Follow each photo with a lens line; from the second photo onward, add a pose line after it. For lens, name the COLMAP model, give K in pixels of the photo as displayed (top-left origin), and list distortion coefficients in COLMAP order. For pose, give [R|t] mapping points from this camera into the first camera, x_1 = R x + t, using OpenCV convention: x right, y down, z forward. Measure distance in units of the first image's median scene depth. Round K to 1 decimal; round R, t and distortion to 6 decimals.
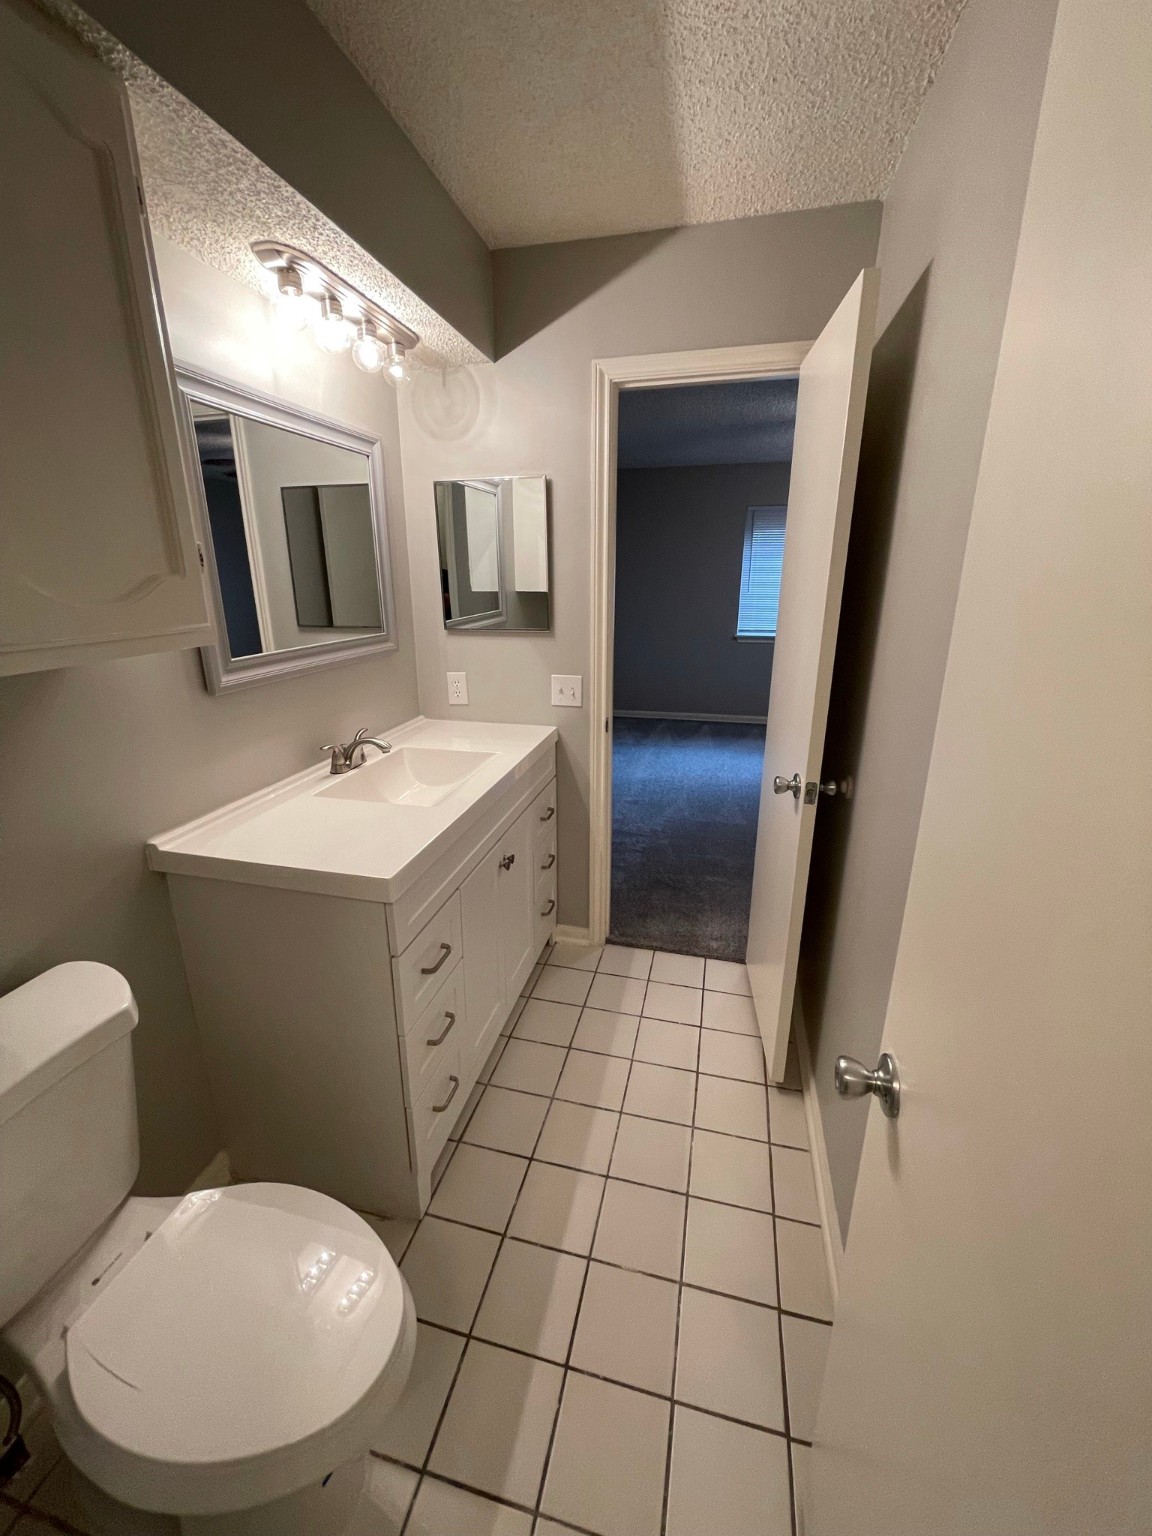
lens RADIAL K [[617.6, 0, 569.5], [0, 617.6, 759.9], [0, 0, 1]] dist [-0.002022, 0.000008]
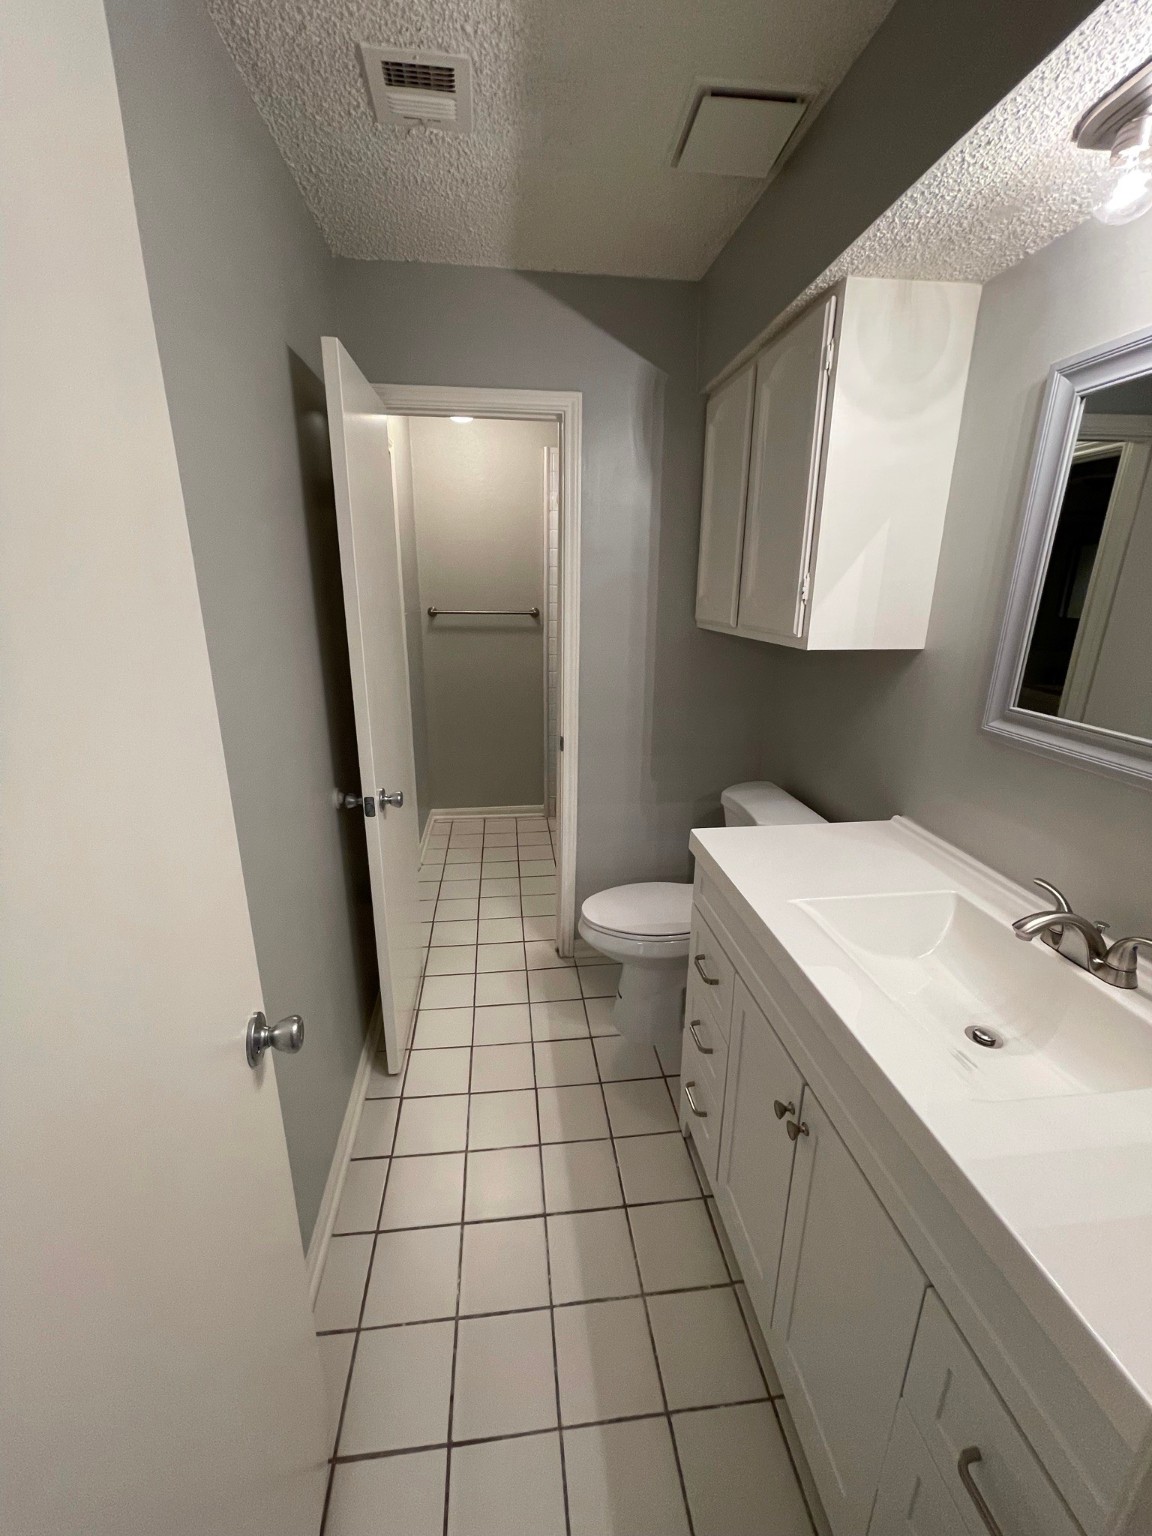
lens RADIAL K [[628.6, 0, 583.5], [0, 628.6, 781.1], [0, 0, 1]] dist [0.000626, 0.000116]
pose [[-0.937422, 0.100374, -0.333413, 0.288557], [-0.105055, 0.831395, 0.545661, -0.458165], [0.331968, 0.546541, -0.768824, 1.413946]]
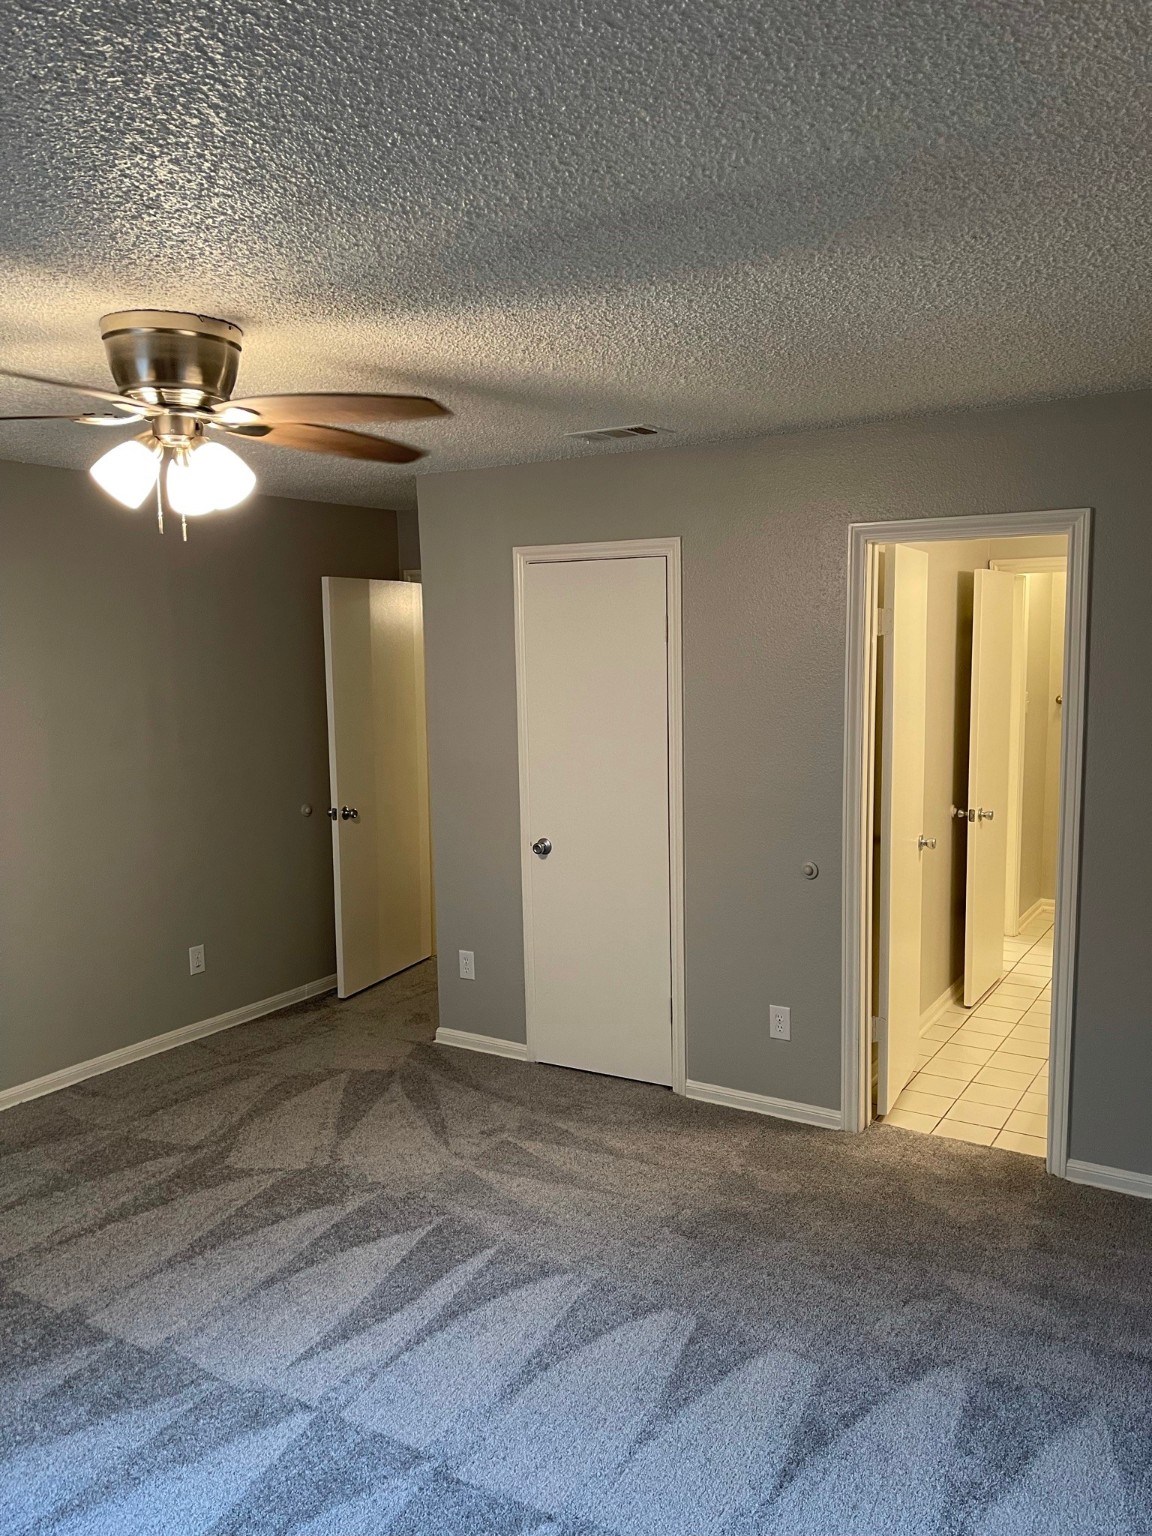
lens RADIAL K [[1173.1, 0, 580.5], [0, 1173.1, 771.8], [0, 0, 1]] dist [0.076967, -0.108607]
pose [[-0.946474, -0.014865, 0.322439, 0.248832], [0.114542, 0.918461, 0.378562, -1.315320], [-0.301775, 0.395232, -0.867597, 3.694670]]
